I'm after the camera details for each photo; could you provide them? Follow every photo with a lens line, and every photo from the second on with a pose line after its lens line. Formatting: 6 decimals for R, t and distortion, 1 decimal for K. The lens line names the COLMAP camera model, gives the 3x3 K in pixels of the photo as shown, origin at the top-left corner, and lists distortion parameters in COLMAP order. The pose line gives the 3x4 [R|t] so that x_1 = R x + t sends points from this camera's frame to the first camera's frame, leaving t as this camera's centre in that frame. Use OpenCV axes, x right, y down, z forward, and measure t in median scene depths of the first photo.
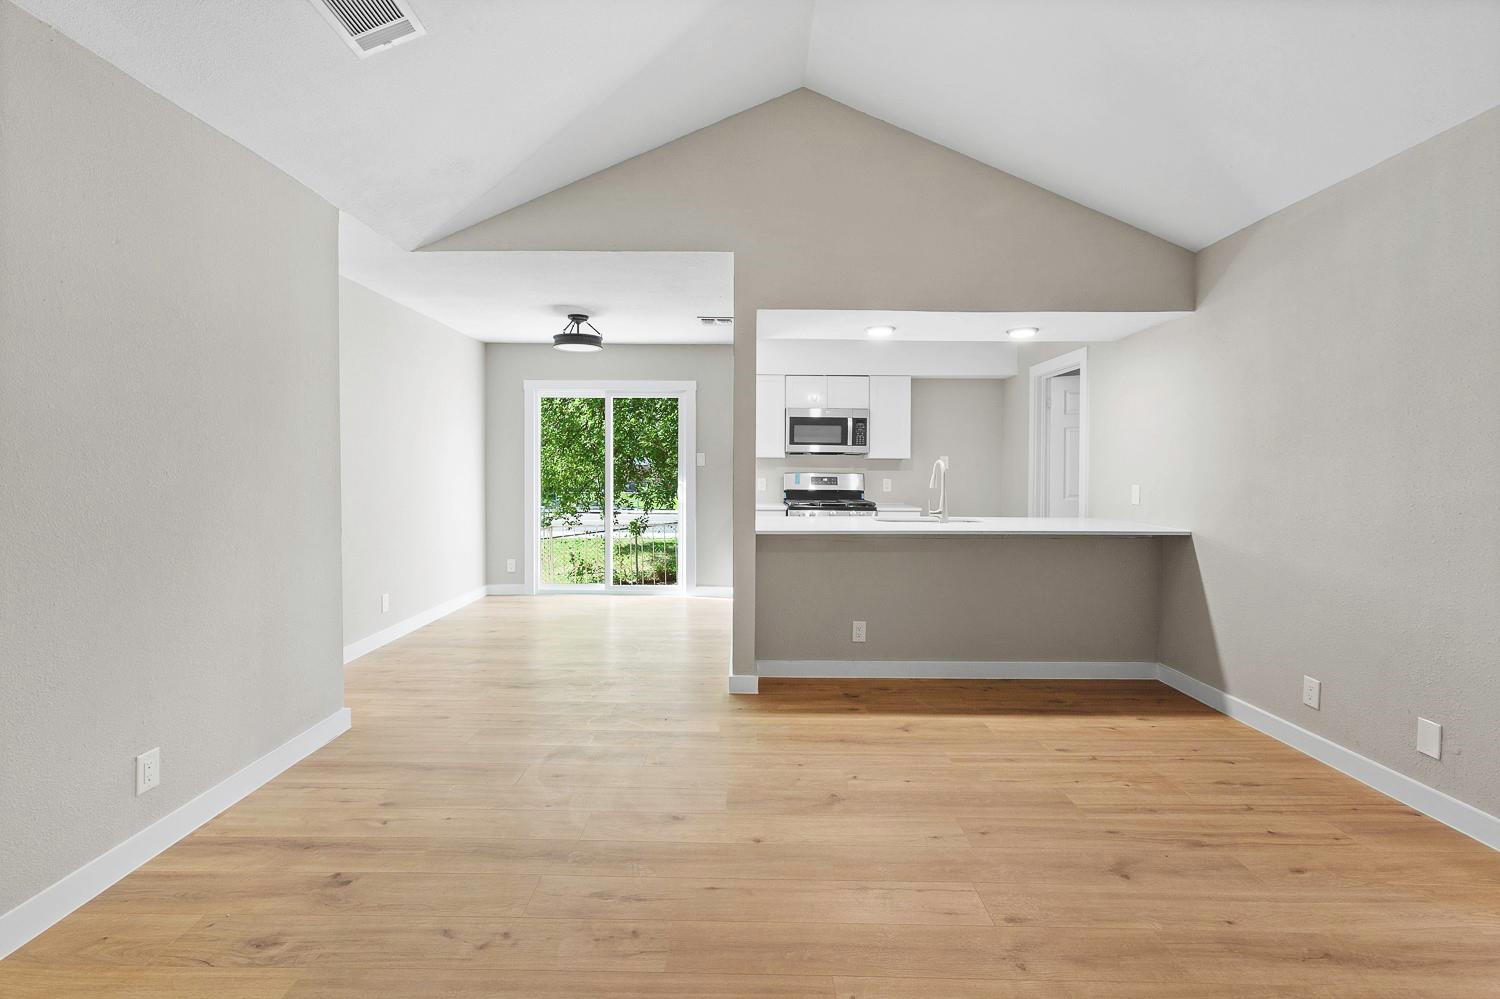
lens RADIAL K [[687.9, 0, 736.6], [0, 687.9, 490.7], [0, 0, 1]] dist [-0.023737, 0.015367]
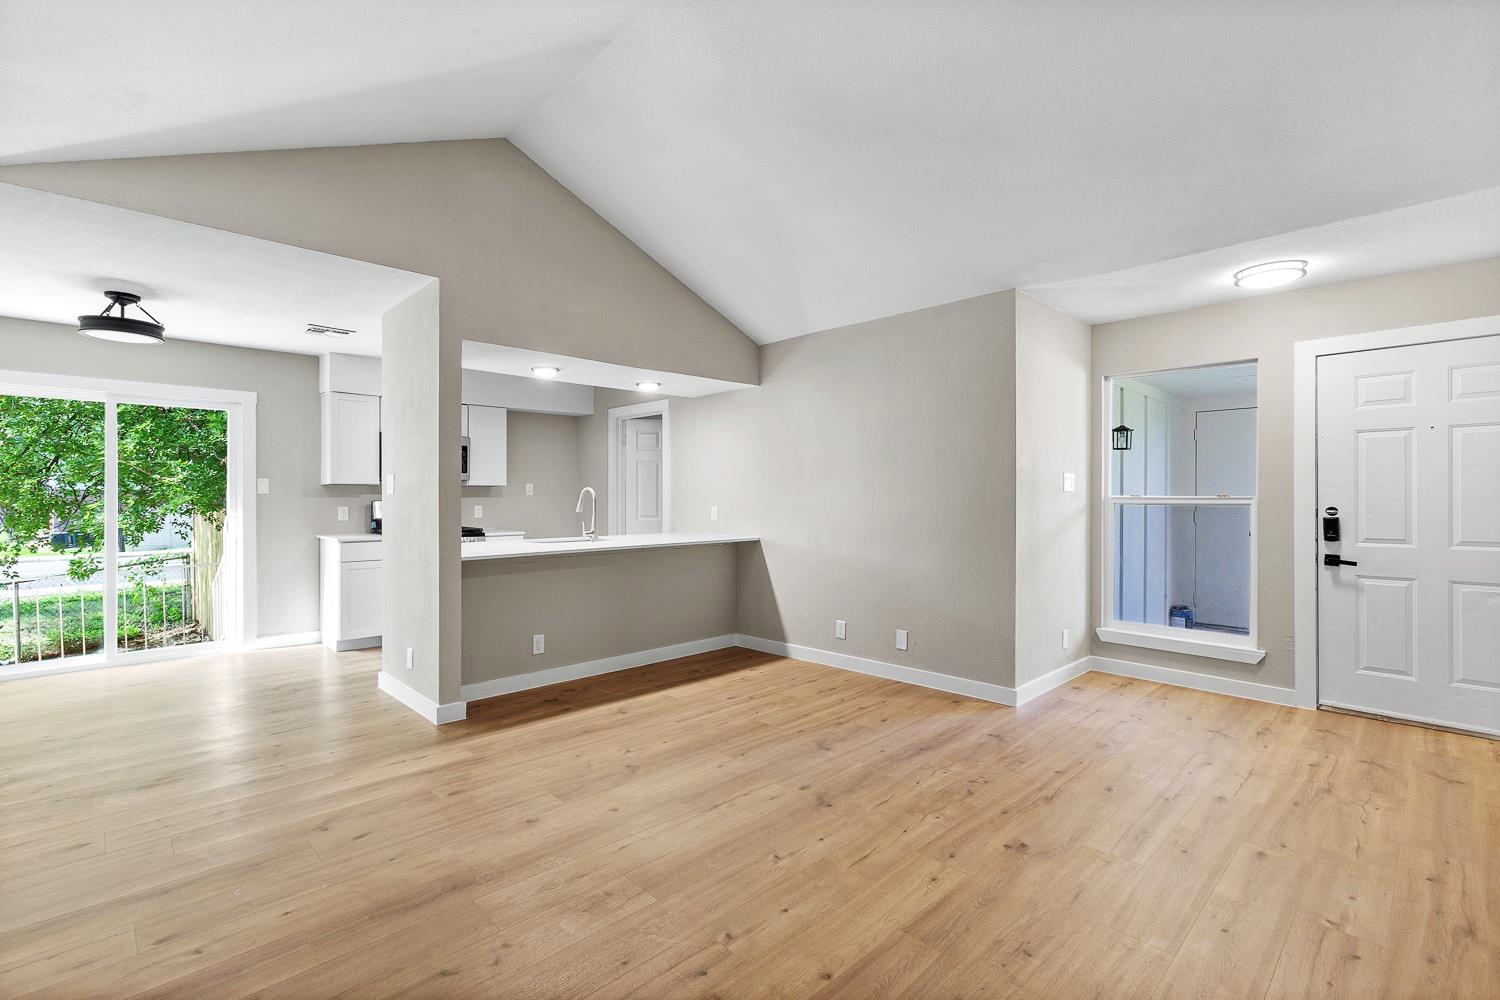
lens RADIAL K [[676.6, 0, 747.7], [0, 676.6, 514.8], [0, 0, 1]] dist [-0.023464, 0.013094]
pose [[0.705738, -0.026148, 0.707990, -0.385029], [0.028072, 0.999566, 0.008934, -0.001765], [-0.707916, 0.013570, 0.706166, 0.004167]]
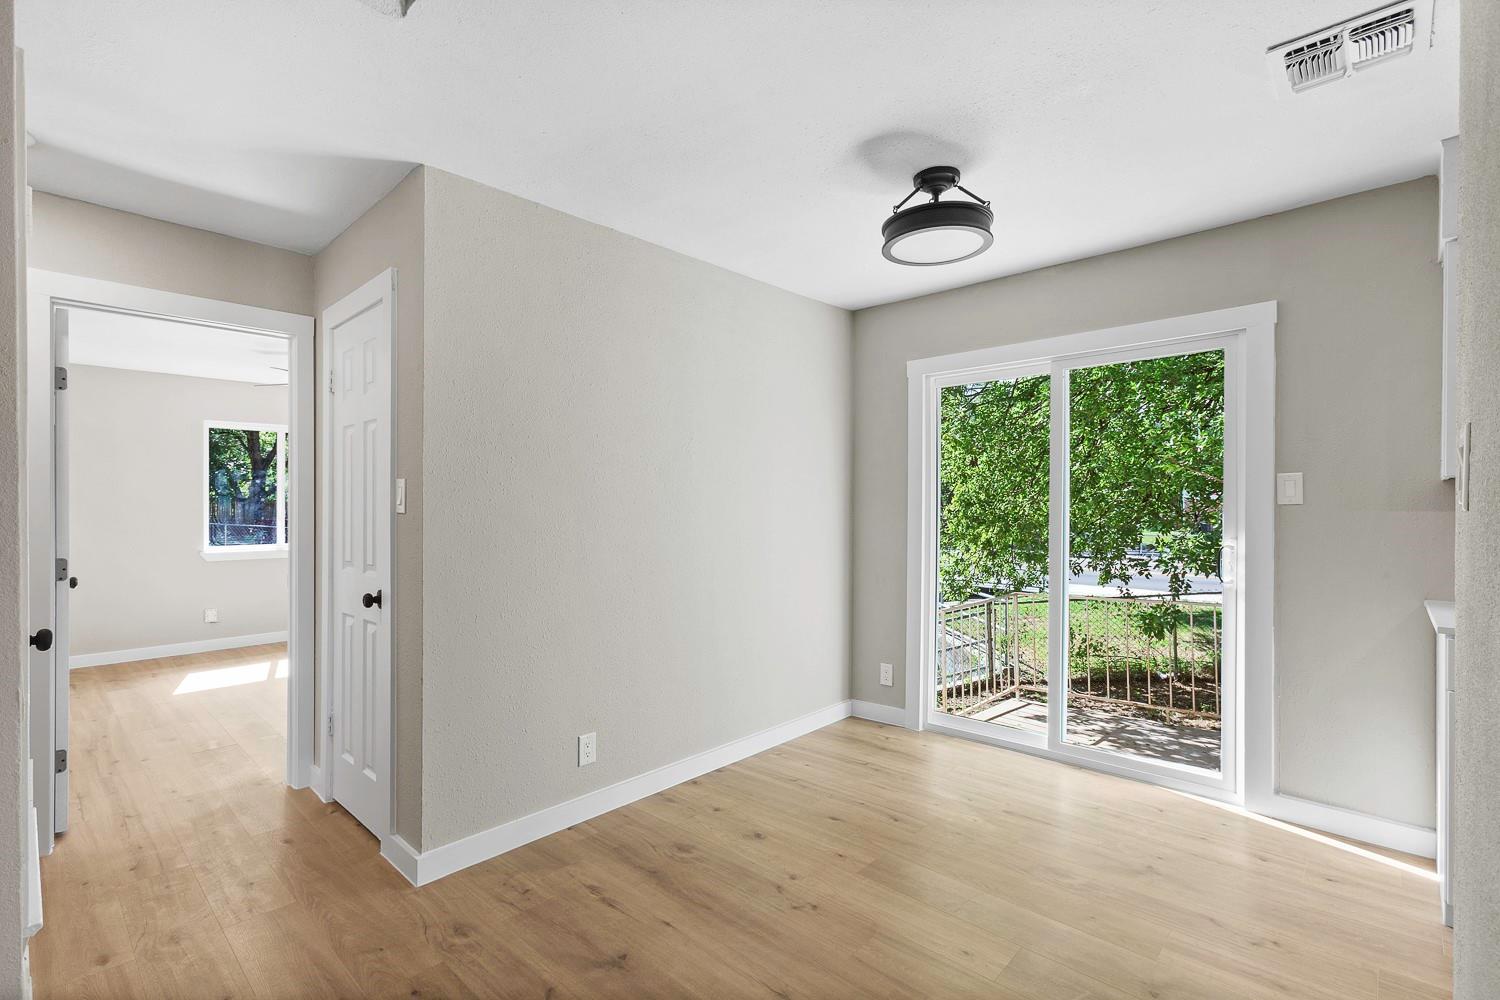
lens RADIAL K [[676.6, 0, 747.7], [0, 676.6, 514.8], [0, 0, 1]] dist [-0.023464, 0.013094]
pose [[0.741077, -0.001288, -0.671419, -0.041373], [-0.015702, 0.999691, -0.019250, -0.028766], [0.671237, 0.024808, 0.740828, 0.855424]]
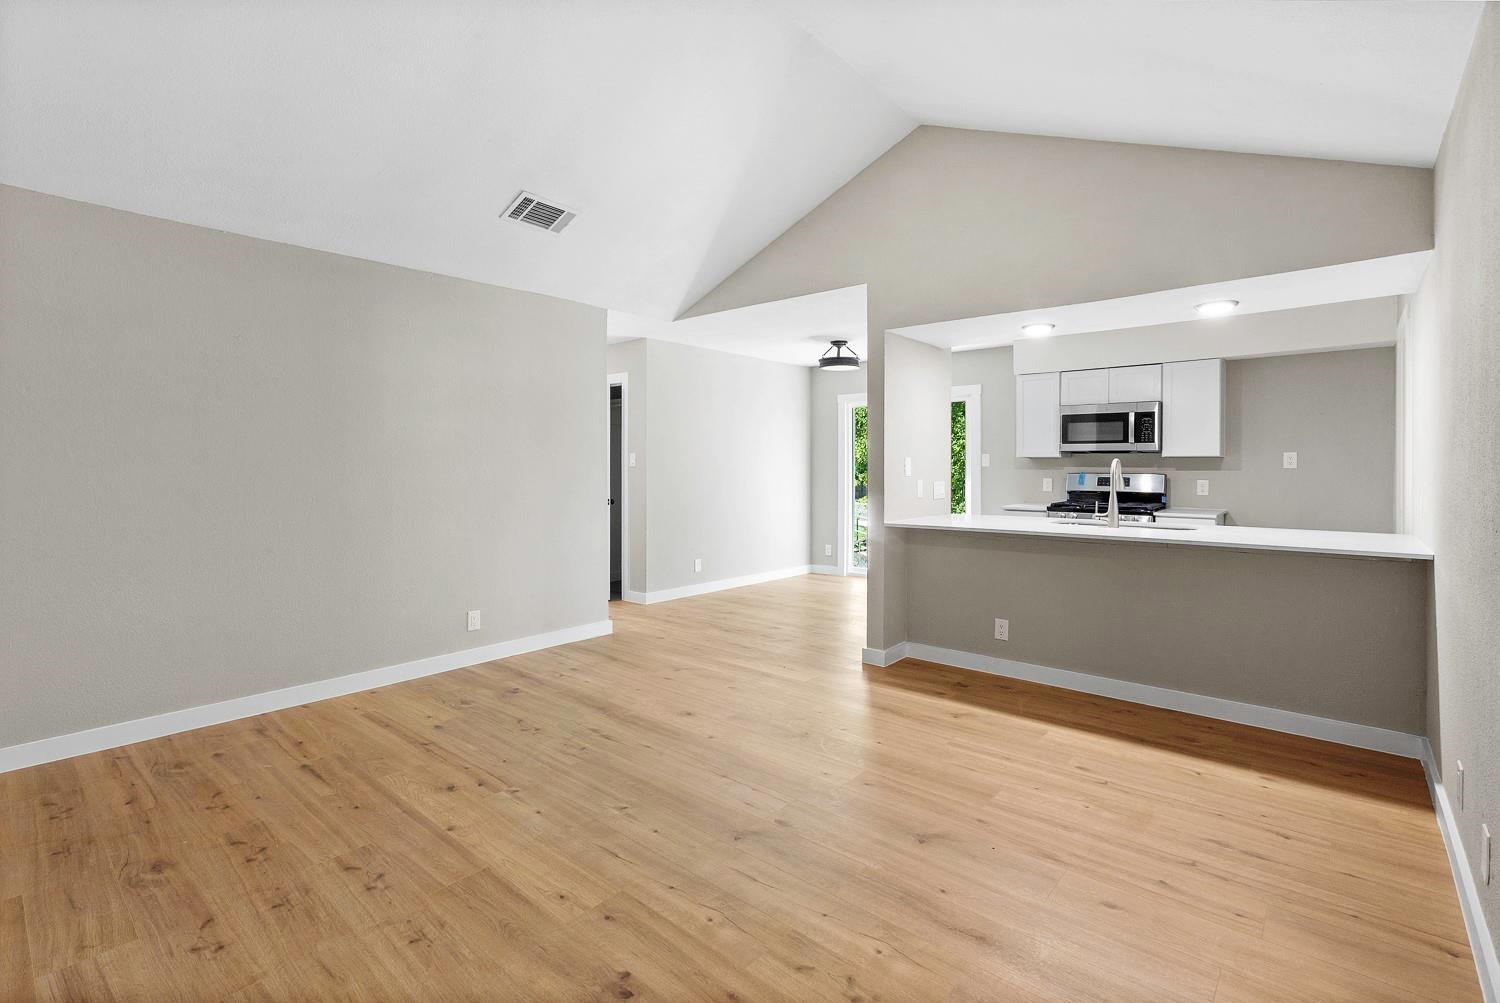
lens RADIAL K [[691.0, 0, 755.3], [0, 691.0, 474.0], [0, 0, 1]] dist [-0.023722, 0.014385]
pose [[0.766686, 0.002809, -0.642017, 0.618142], [-0.018666, 0.999665, -0.017917, 0.001057], [0.641751, 0.025721, 0.766481, -0.016646]]
